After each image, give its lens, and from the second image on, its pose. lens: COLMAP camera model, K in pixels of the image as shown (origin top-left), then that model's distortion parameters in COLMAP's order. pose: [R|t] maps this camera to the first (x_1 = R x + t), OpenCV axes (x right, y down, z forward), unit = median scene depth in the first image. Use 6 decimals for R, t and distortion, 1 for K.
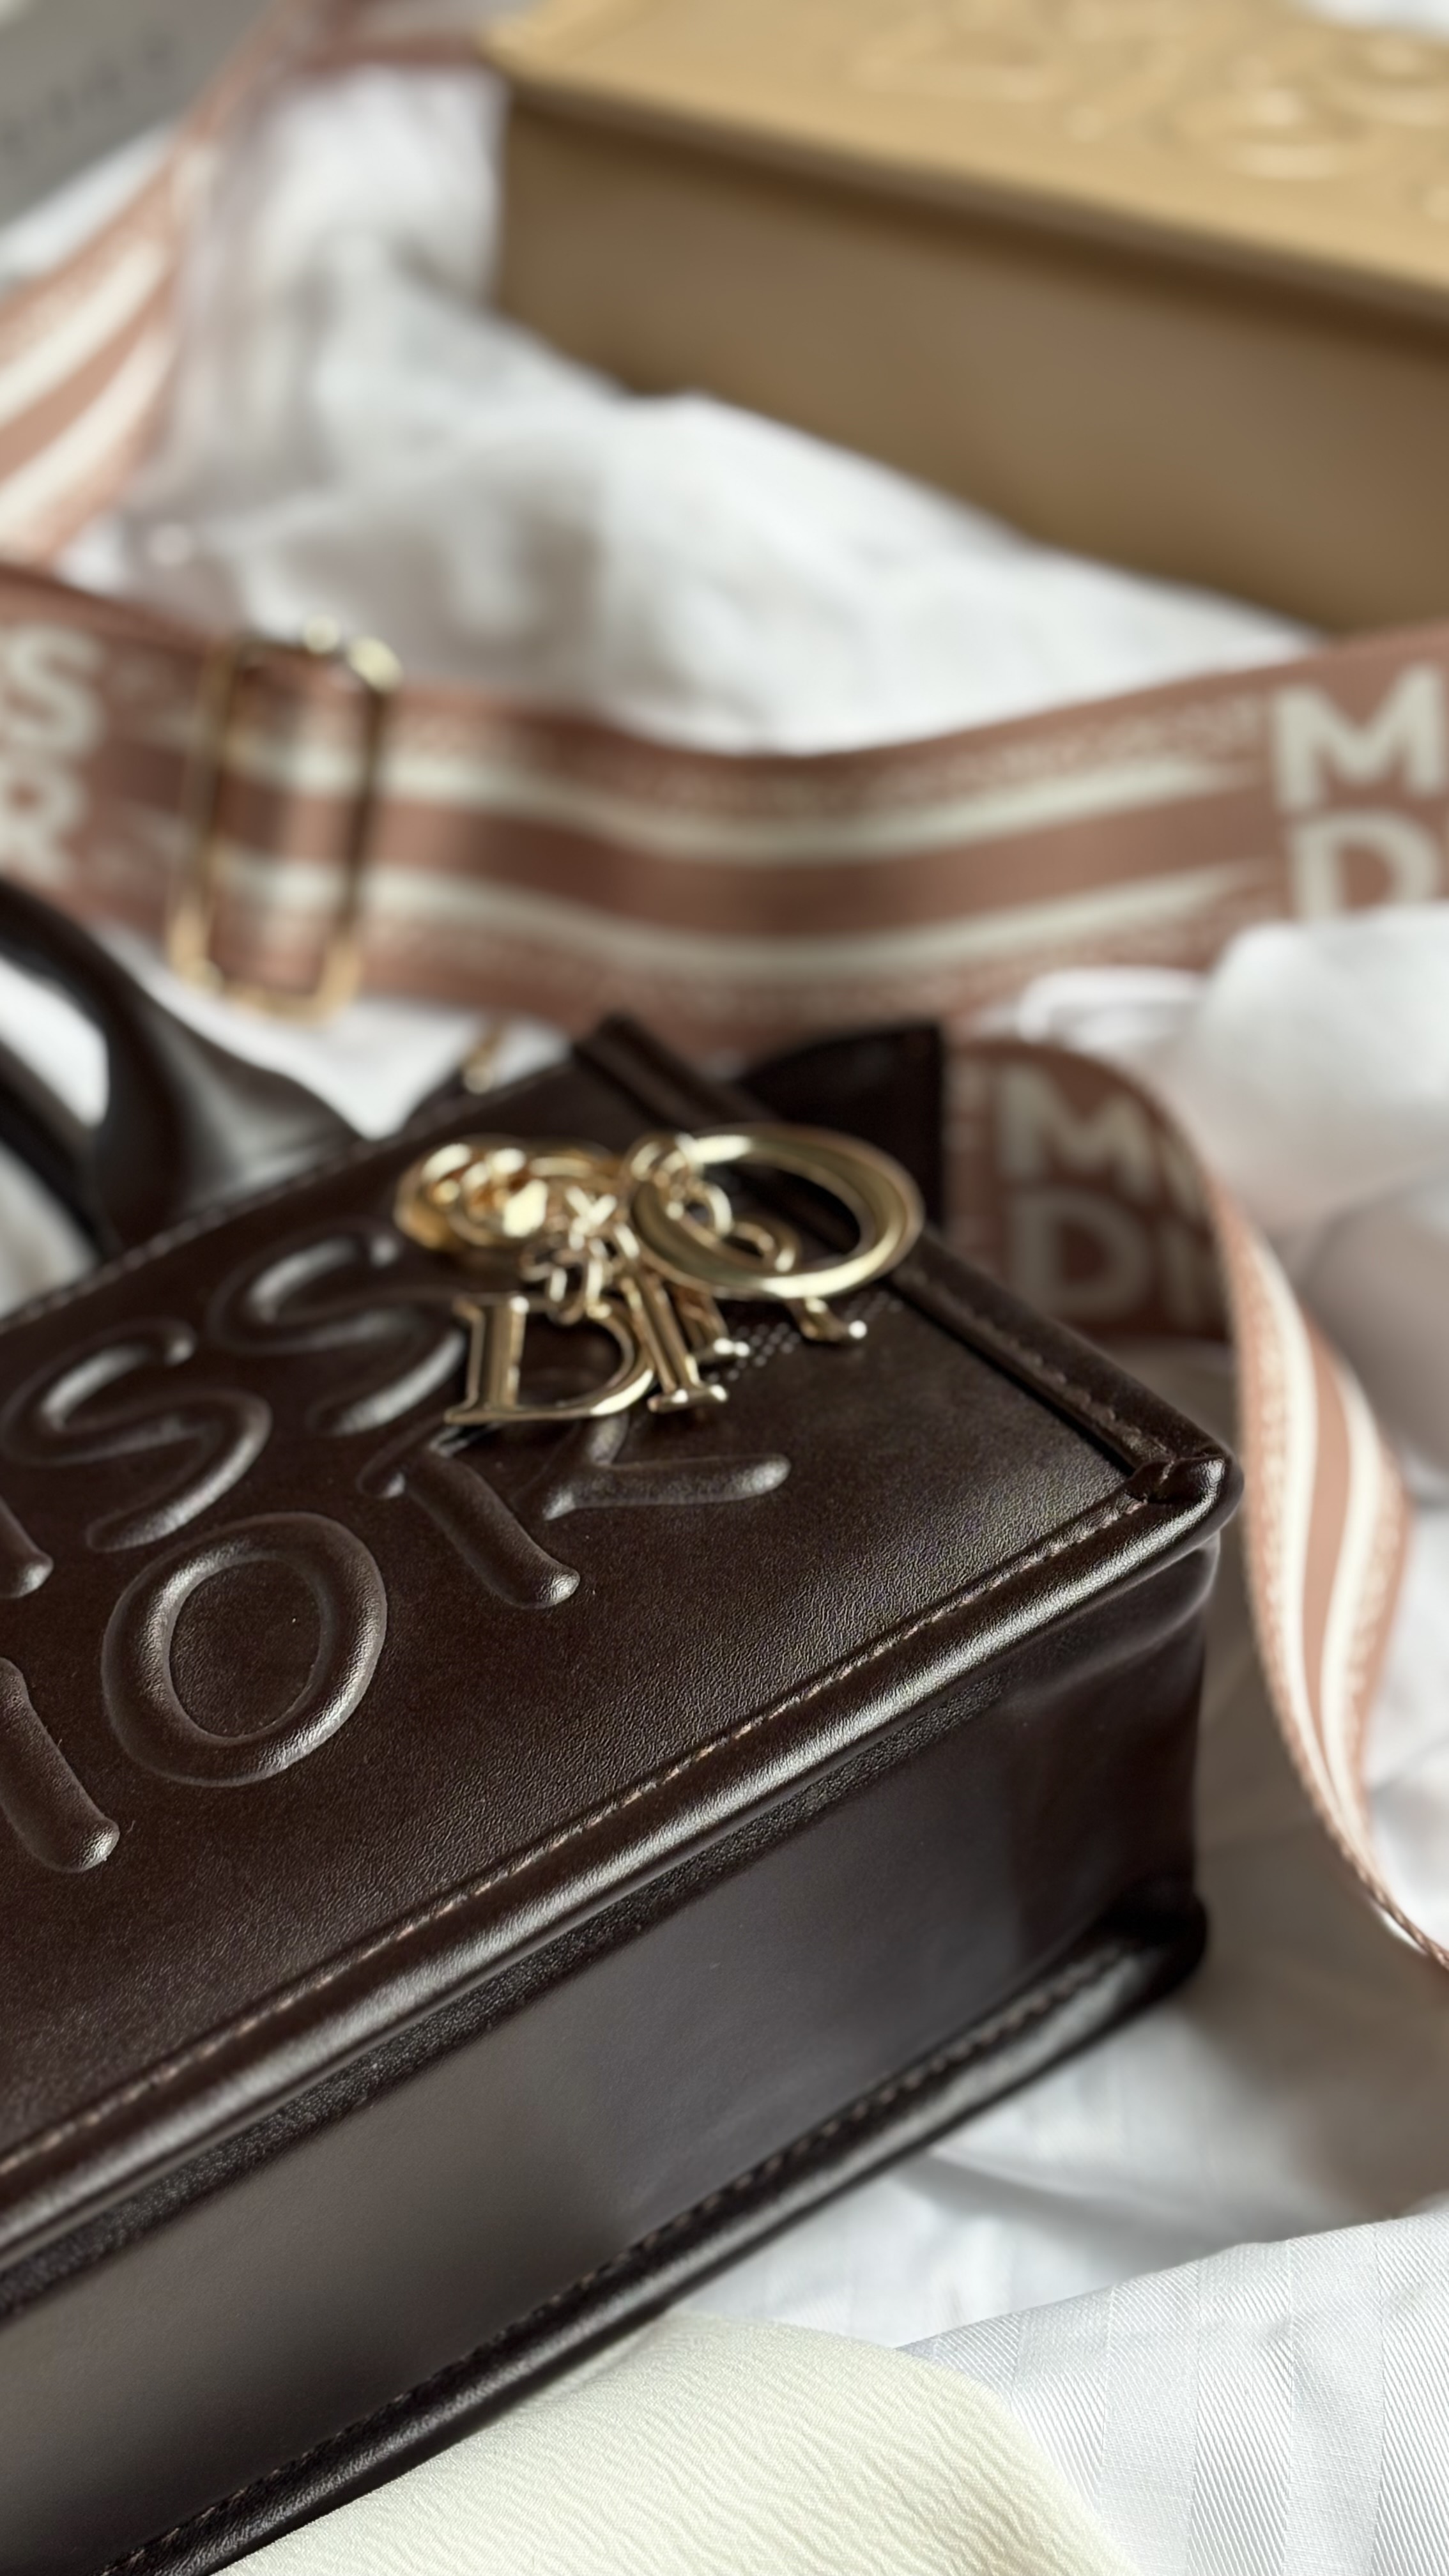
lens RADIAL K [[3927.6, 0, 763.2], [0, 3927.6, 1299.7], [0, 0, 1]] dist [0.076101, 0.000000]
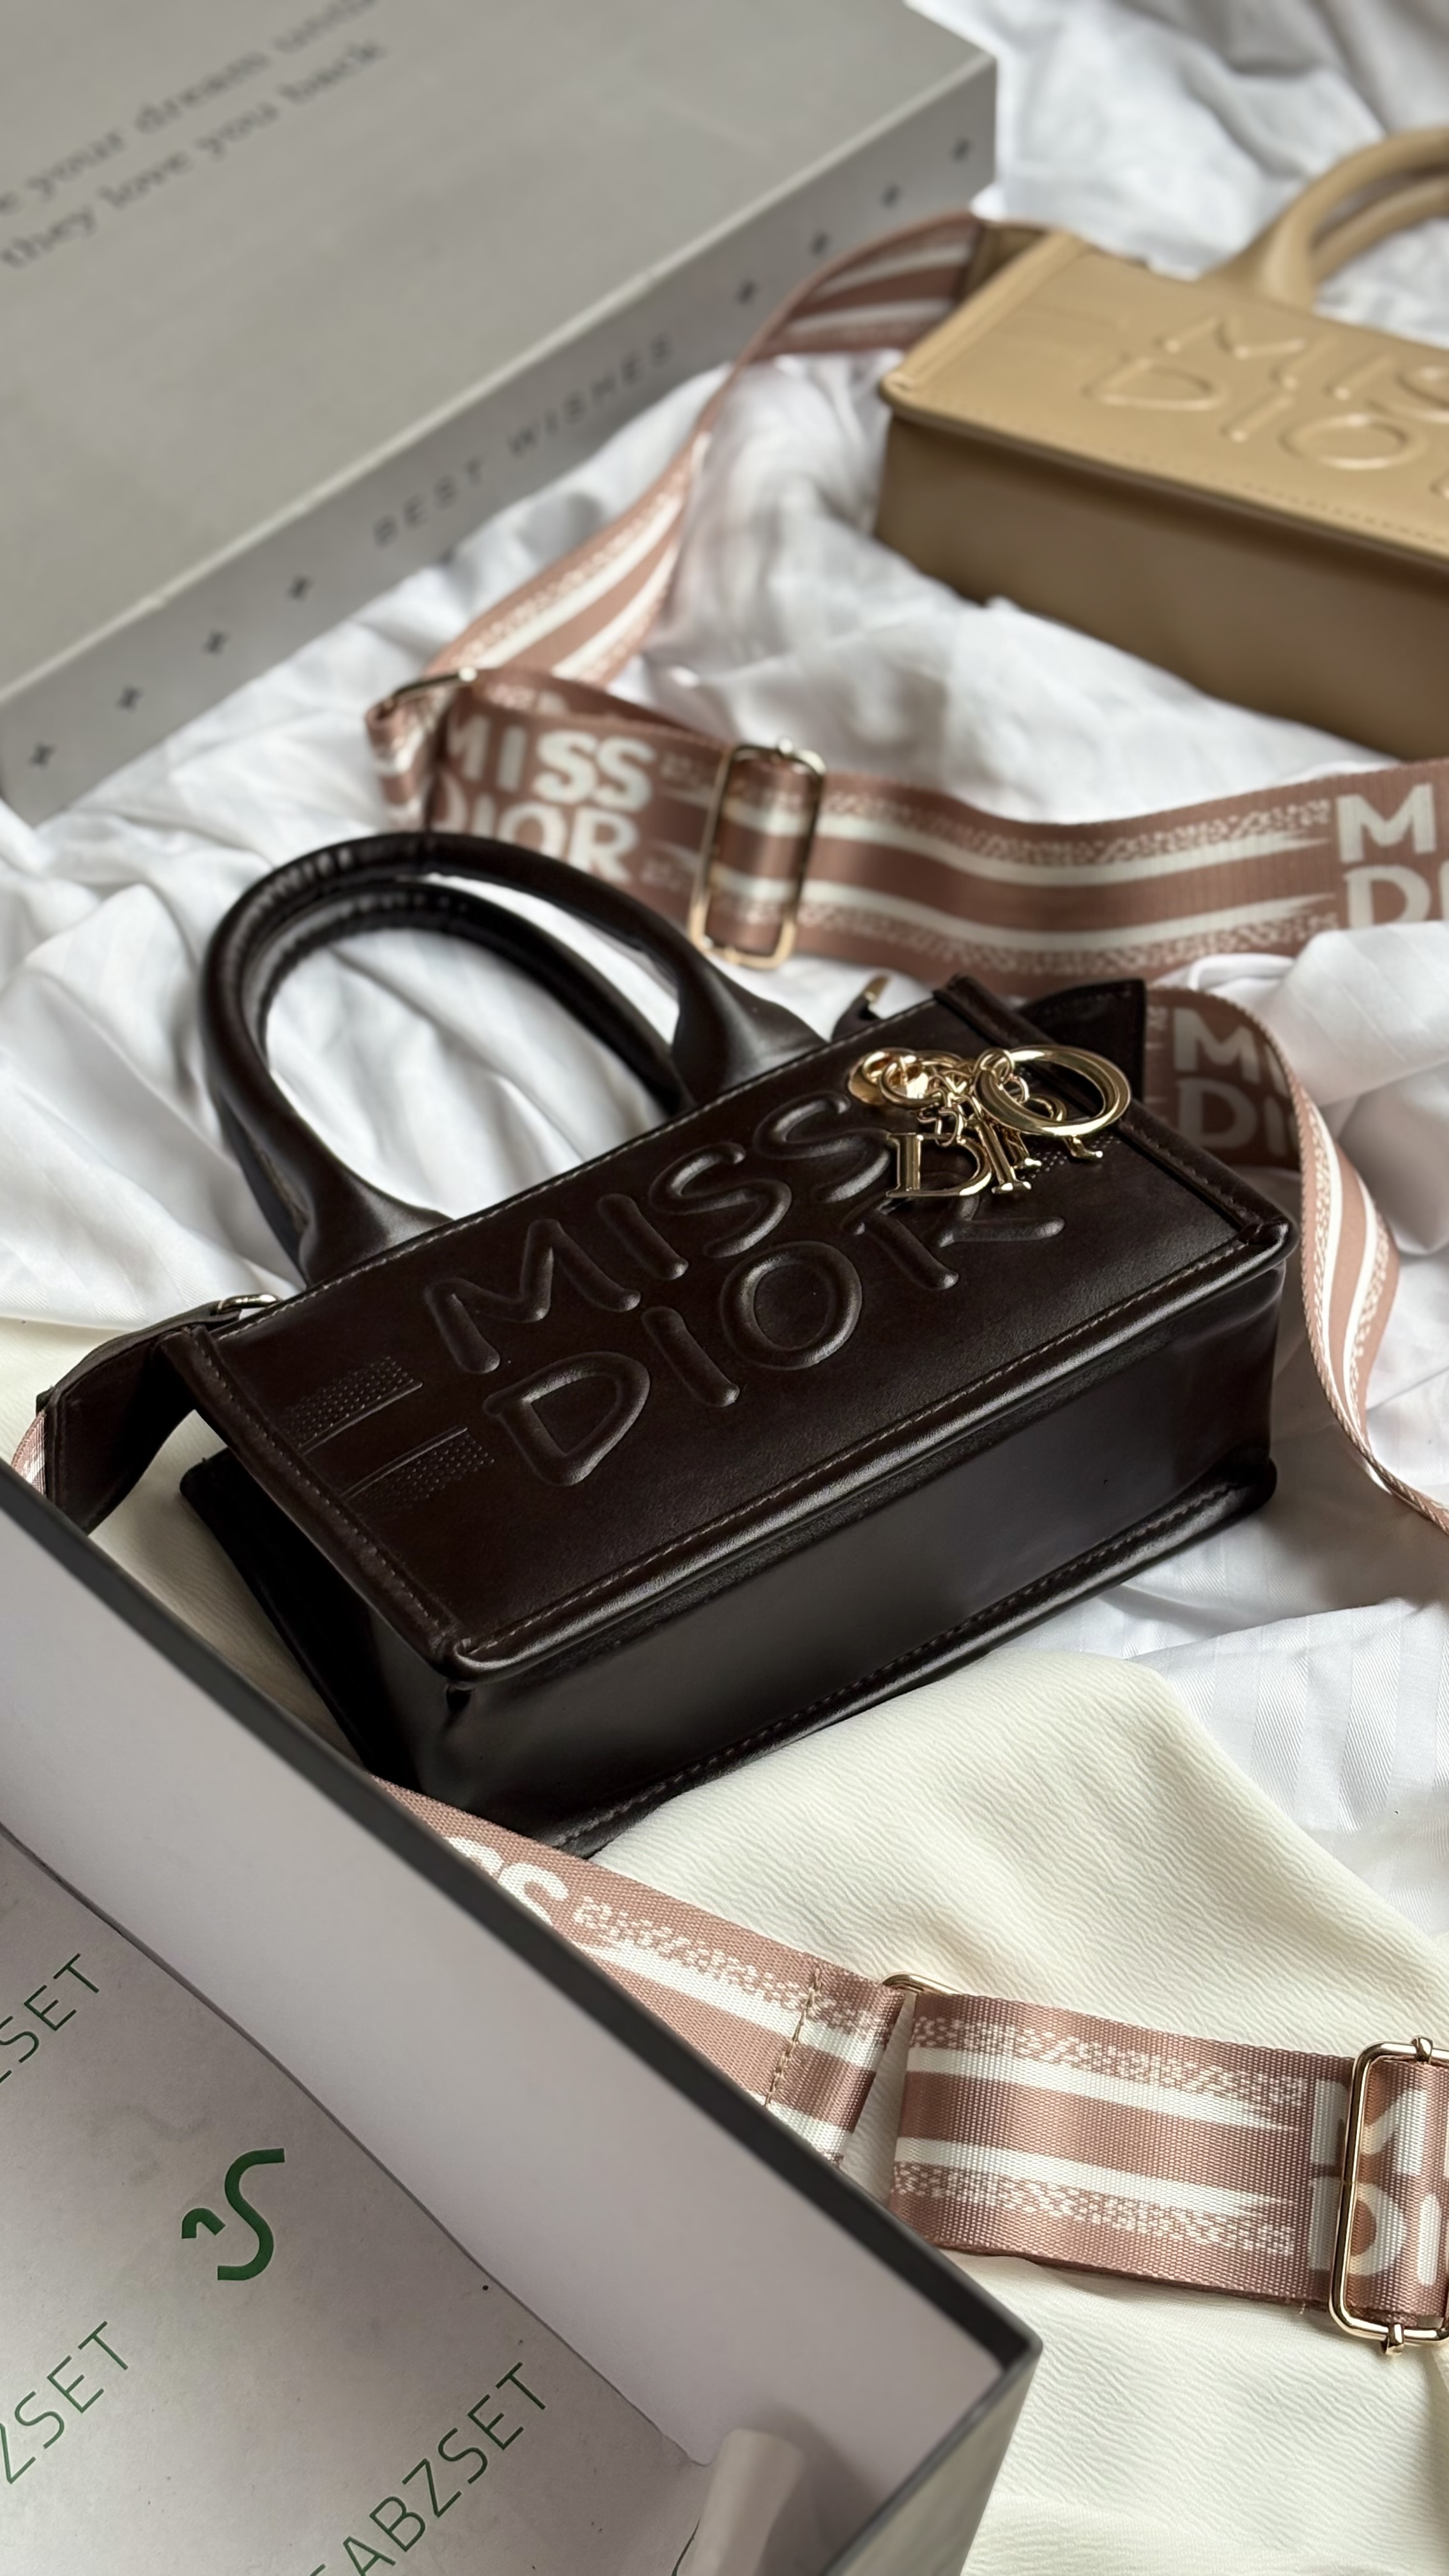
lens RADIAL K [[3927.6, 0, 702.5], [0, 3927.6, 1306.5], [0, 0, 1]] dist [0.076101, 0.000000]
pose [[0.998585, 0.023961, -0.047473, -0.072517], [-0.021768, 0.998696, 0.046183, -0.002342], [0.048518, -0.045084, 0.997804, -0.880765]]
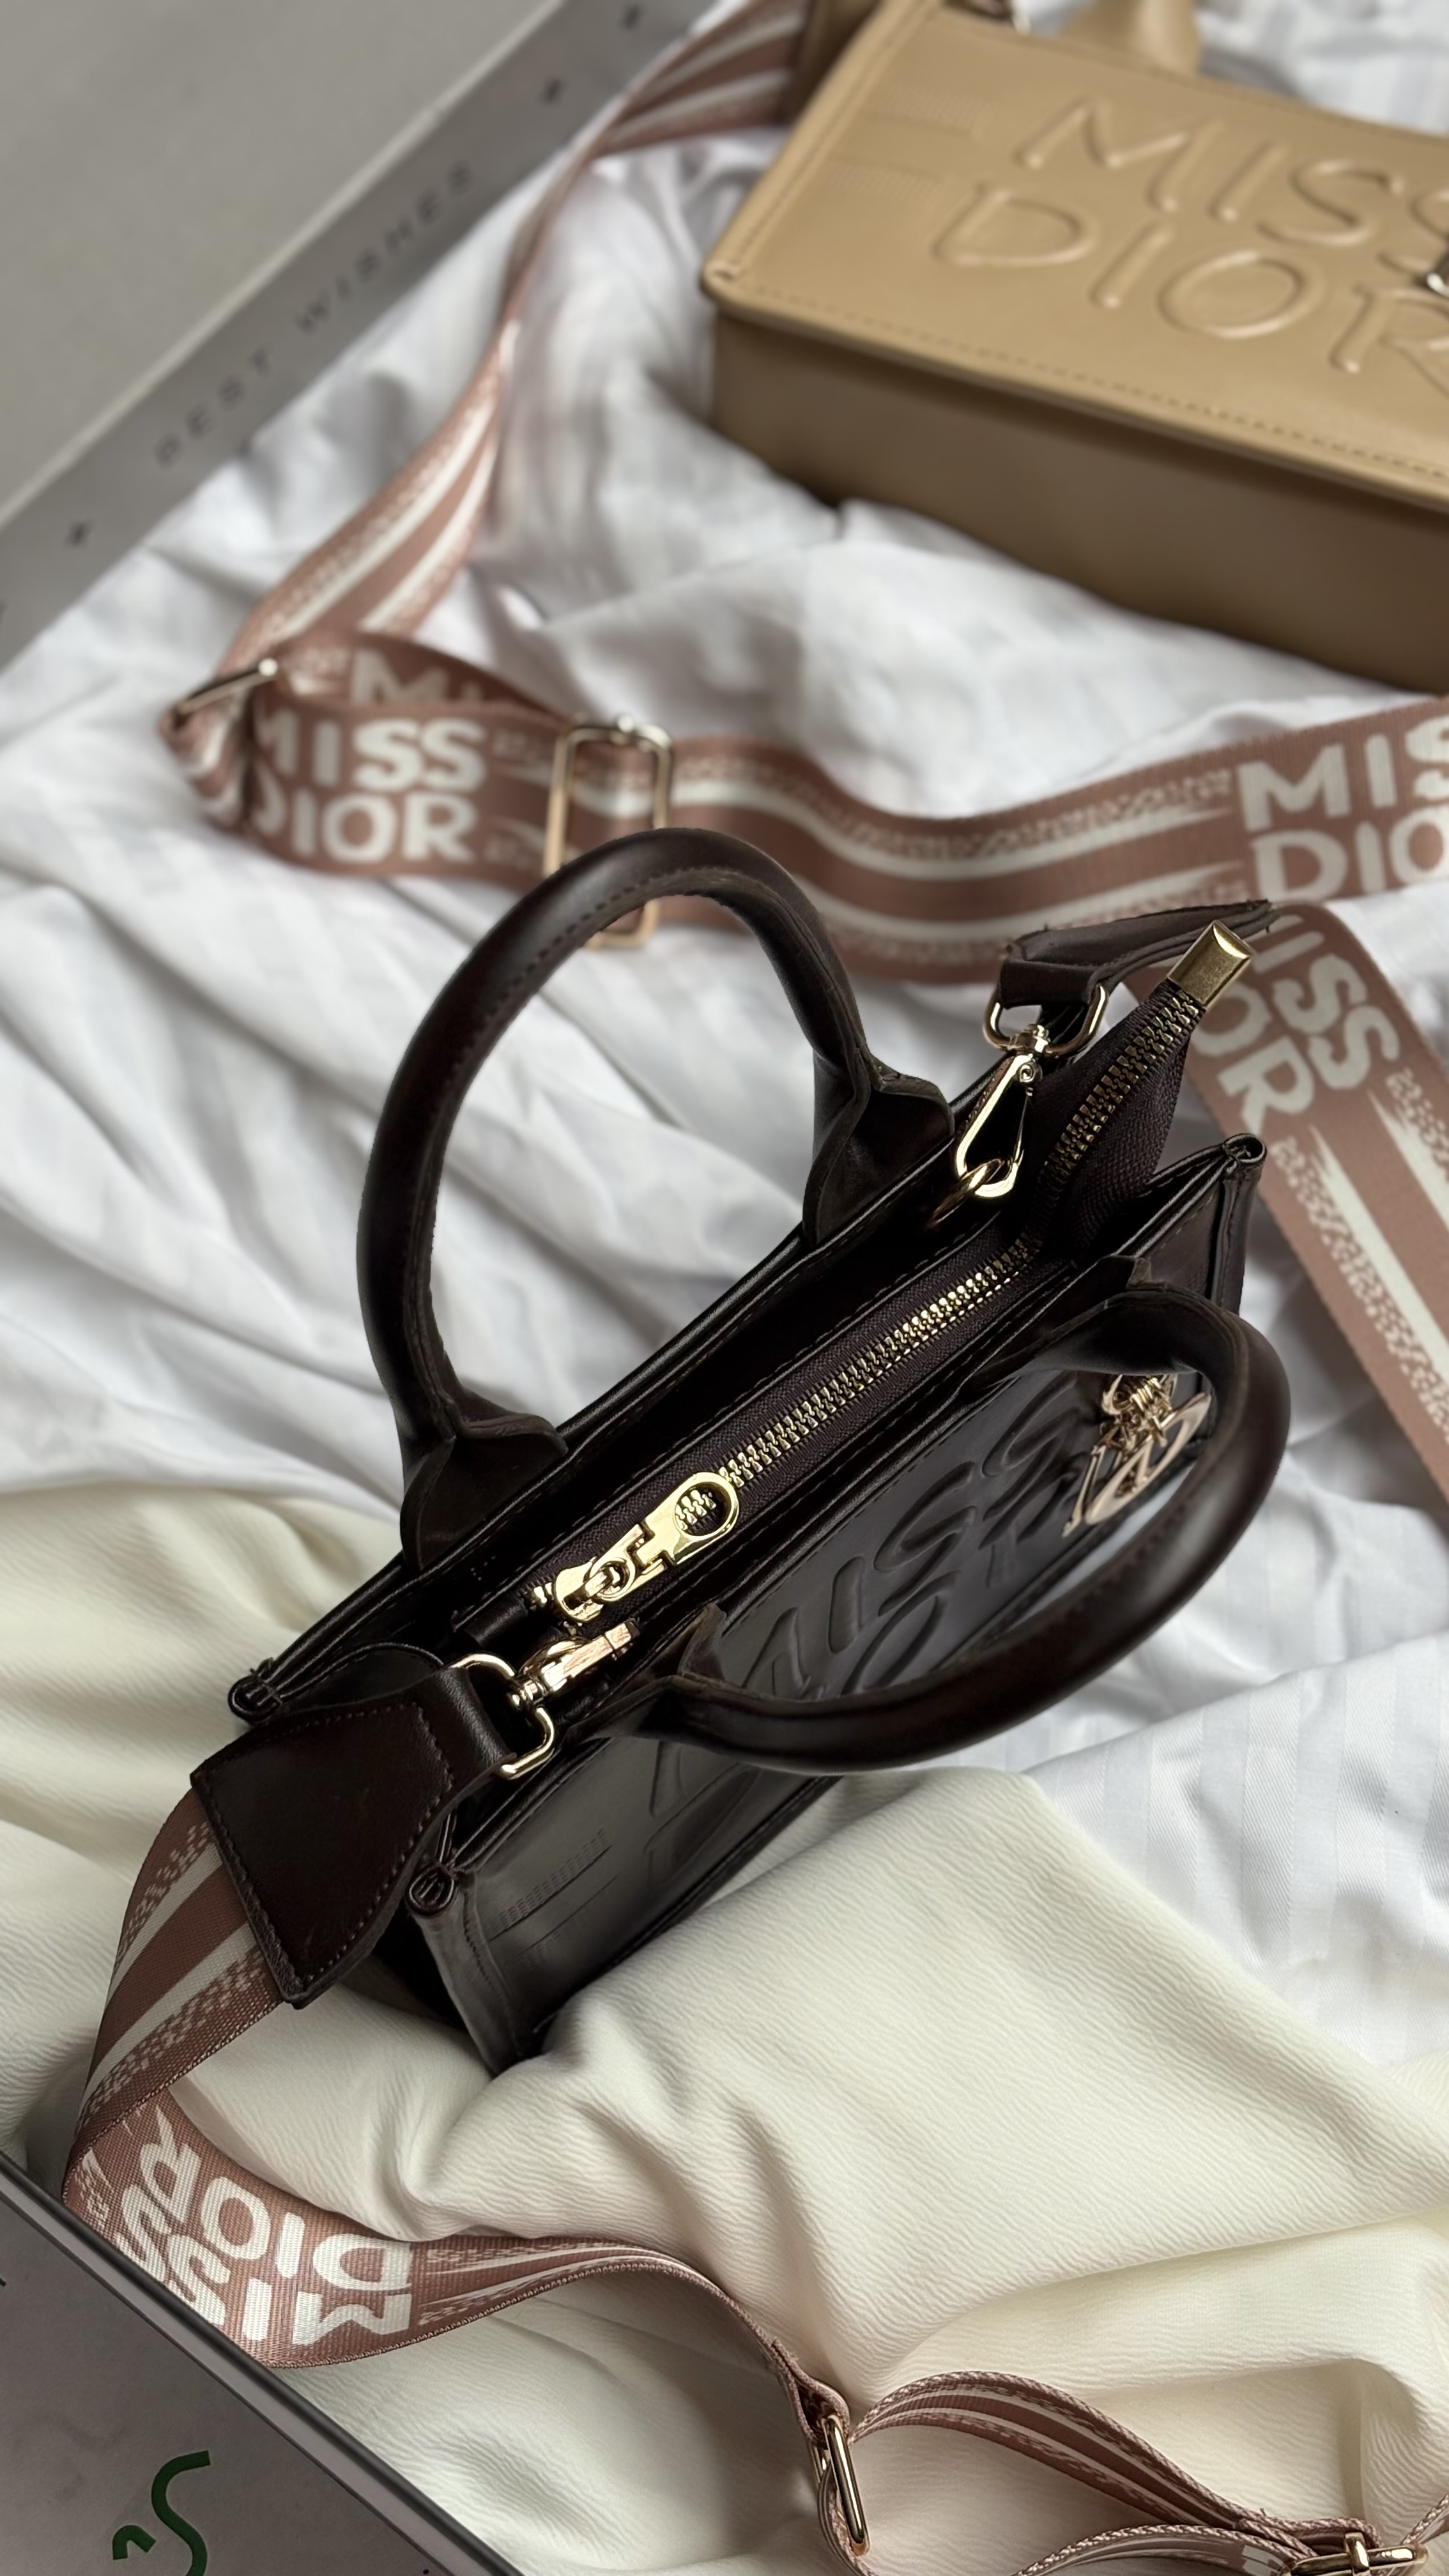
lens RADIAL K [[3927.6, 0, 703.8], [0, 3927.6, 1320.3], [0, 0, 1]] dist [0.076101, 0.000000]
pose [[0.996969, -0.045318, -0.063232, 0.007013], [0.061416, 0.957397, 0.282167, -0.454539], [0.047750, -0.285196, 0.957279, -0.664490]]
